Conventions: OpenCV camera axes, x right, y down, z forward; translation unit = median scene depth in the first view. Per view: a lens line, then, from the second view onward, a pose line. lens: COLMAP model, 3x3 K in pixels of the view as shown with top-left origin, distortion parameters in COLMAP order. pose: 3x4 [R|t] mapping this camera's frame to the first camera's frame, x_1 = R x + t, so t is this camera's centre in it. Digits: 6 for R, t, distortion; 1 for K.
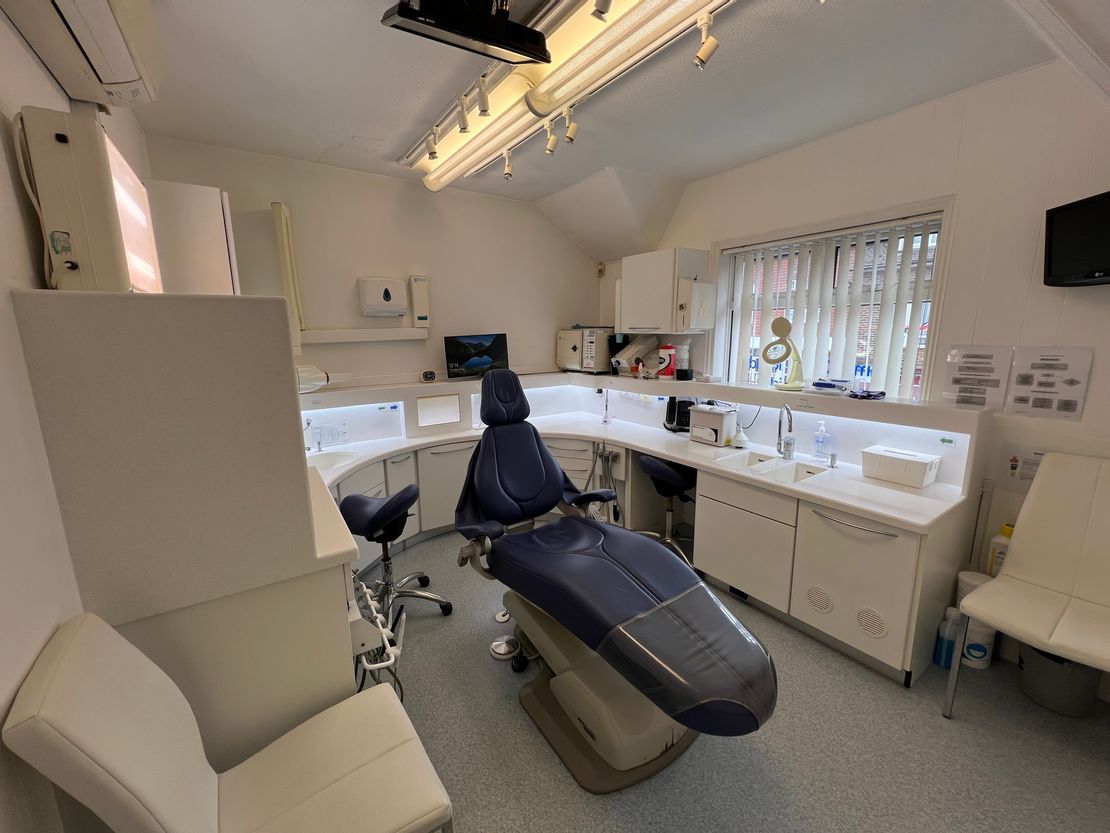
lens RADIAL K [[445.6, 0, 551.8], [0, 445.6, 414.8], [0, 0, 1]] dist [-0.001605, -0.000141]
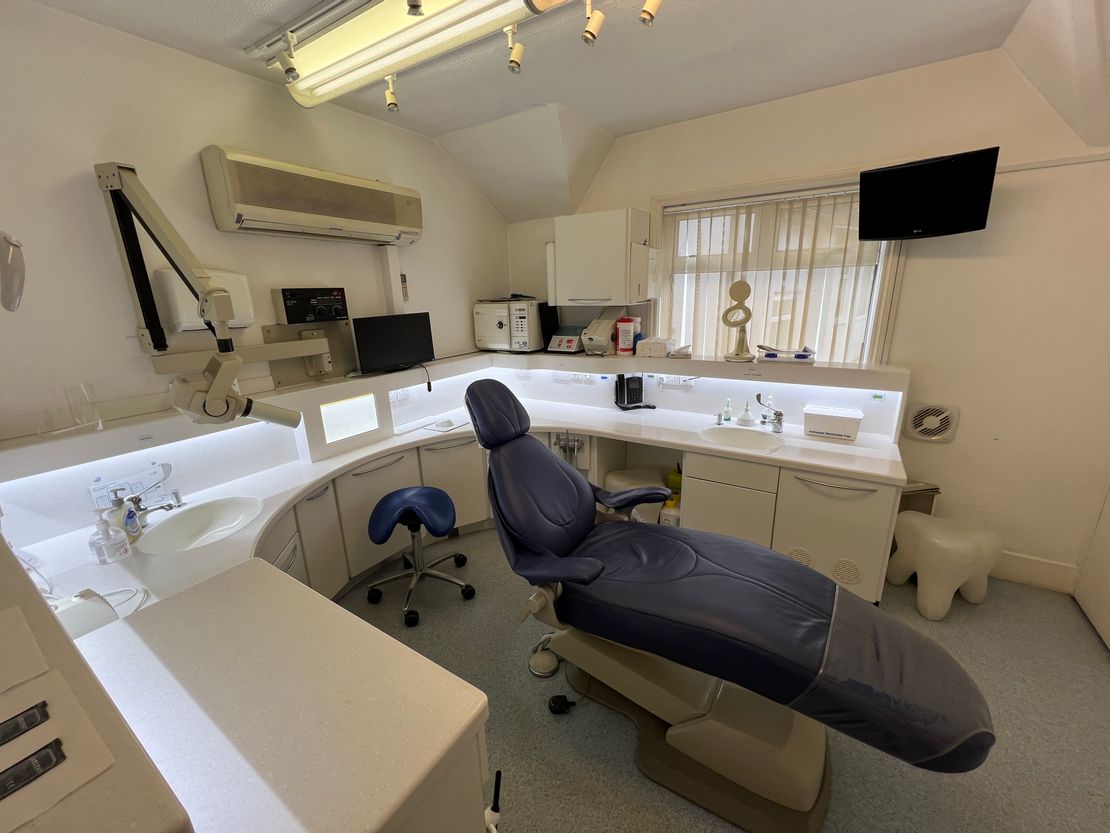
lens RADIAL K [[439.6, 0, 554.7], [0, 439.6, 421.5], [0, 0, 1]] dist [-0.023707, 0.000027]
pose [[0.923629, -0.116192, 0.365253, -0.209247], [0.088768, 0.991881, 0.091062, -0.038509], [-0.372868, -0.051684, 0.926444, 0.201659]]
